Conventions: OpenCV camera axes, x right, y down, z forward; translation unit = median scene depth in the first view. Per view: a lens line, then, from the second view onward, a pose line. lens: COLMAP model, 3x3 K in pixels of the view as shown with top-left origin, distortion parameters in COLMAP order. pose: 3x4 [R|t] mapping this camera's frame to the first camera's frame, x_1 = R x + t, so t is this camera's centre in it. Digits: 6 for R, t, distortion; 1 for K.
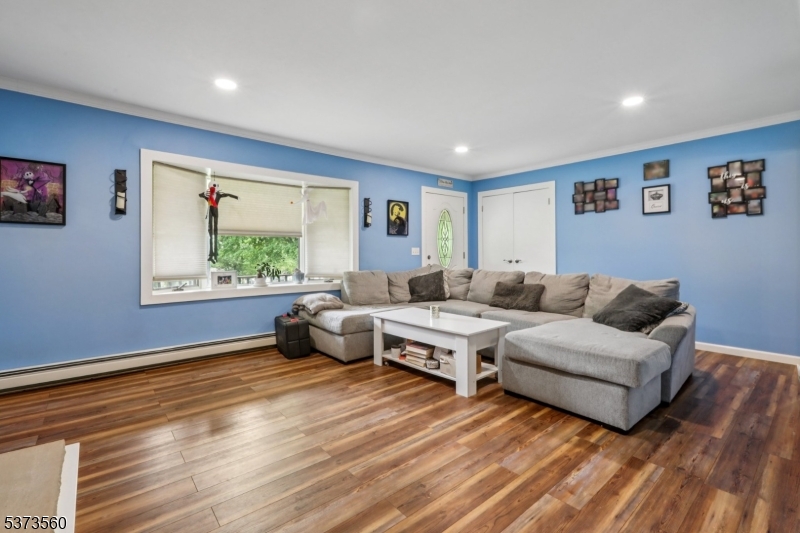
lens RADIAL K [[361.4, 0, 401.8], [0, 361.4, 250.8], [0, 0, 1]] dist [-0.001396, 0.000069]
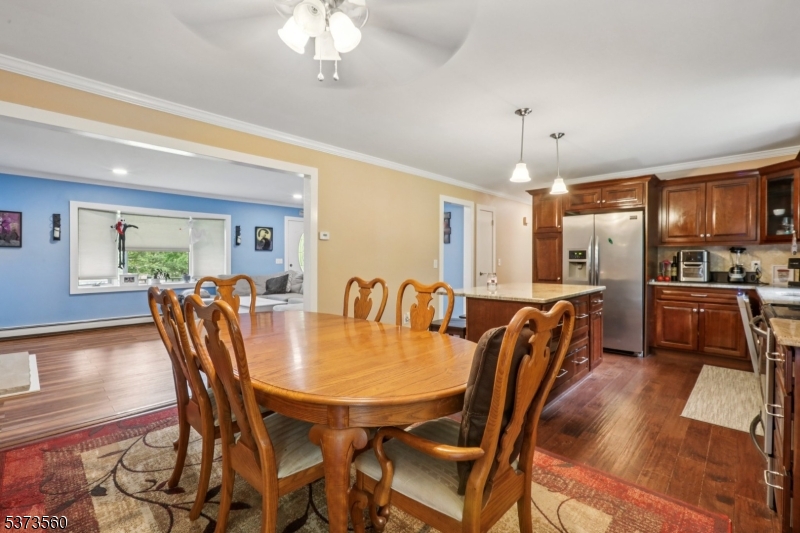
lens RADIAL K [[354.4, 0, 402.9], [0, 354.4, 261.2], [0, 0, 1]] dist [-0.001453, 0.000128]
pose [[0.994367, 0.005893, 0.105823, 0.557021], [-0.007387, 0.999878, 0.013734, -0.031875], [-0.105729, -0.014439, 0.994290, -0.694607]]
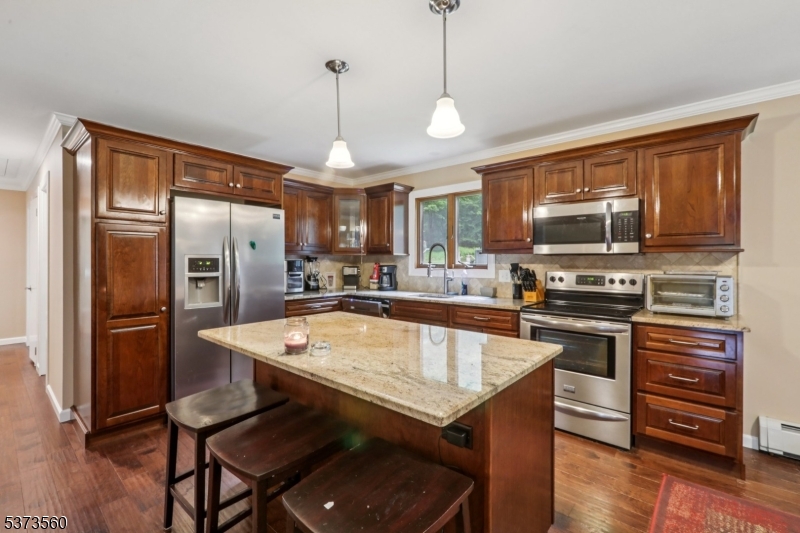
lens RADIAL K [[354.4, 0, 402.9], [0, 354.4, 261.2], [0, 0, 1]] dist [-0.001453, 0.000128]
pose [[-0.153304, 0.002400, 0.988176, 0.503270], [-0.008761, 0.999954, -0.003788, -0.050548], [-0.988140, -0.009238, -0.153276, 0.167772]]
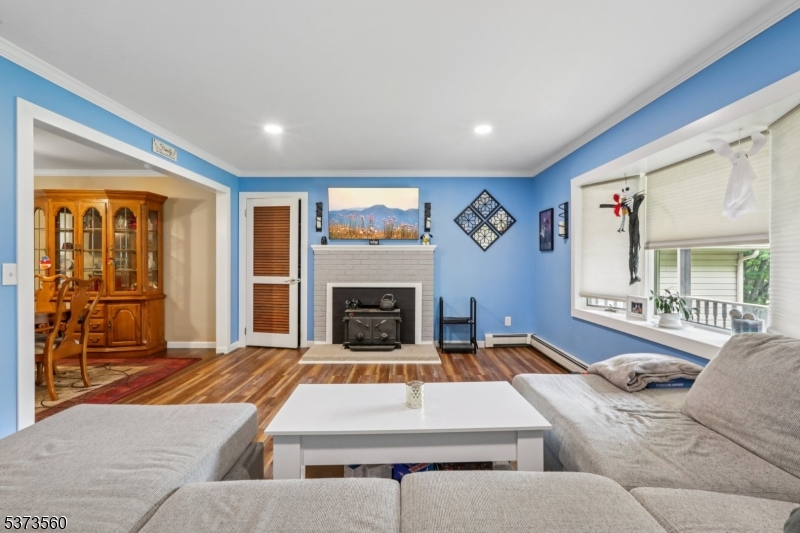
lens RADIAL K [[365.1, 0, 404.8], [0, 365.1, 261.6], [0, 0, 1]] dist [-0.002098, 0.000446]
pose [[-0.647367, 0.002641, -0.762174, 0.442726], [0.005615, 0.999983, -0.001304, -0.021070], [0.762157, -0.005124, -0.647371, 1.171217]]
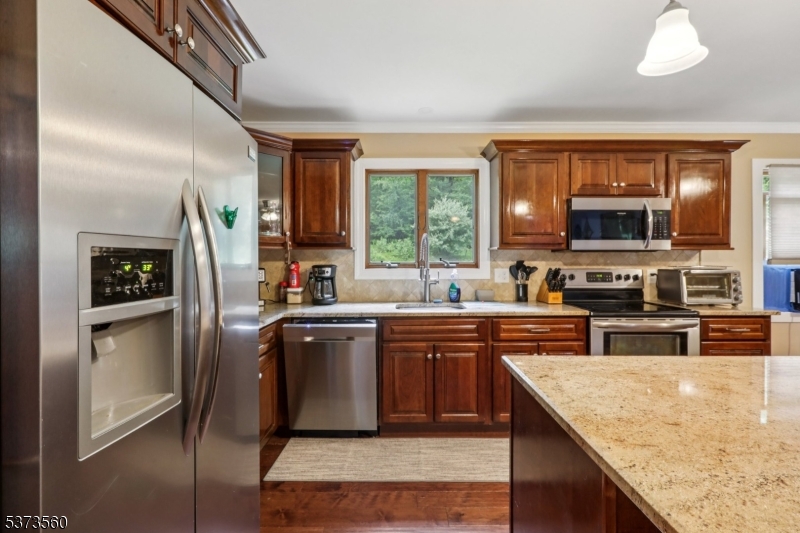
lens RADIAL K [[360.7, 0, 403.6], [0, 360.7, 257.9], [0, 0, 1]] dist [0.000083, -0.000103]
pose [[-0.766256, 0.004808, 0.642517, 1.037044], [-0.001055, 0.999961, -0.008741, -0.049939], [-0.642534, -0.007375, -0.766221, 0.522384]]
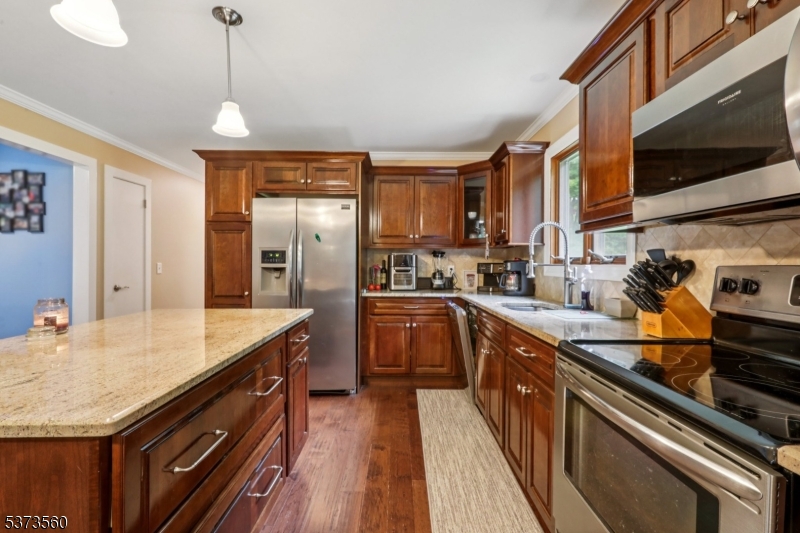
lens RADIAL K [[361.5, 0, 398.6], [0, 361.5, 264.3], [0, 0, 1]] dist [0.000887, 0.000174]
pose [[0.643457, 0.006424, 0.765455, 0.836557], [-0.013616, 0.999903, 0.003054, -0.031206], [-0.765361, -0.012388, 0.643482, -0.293752]]
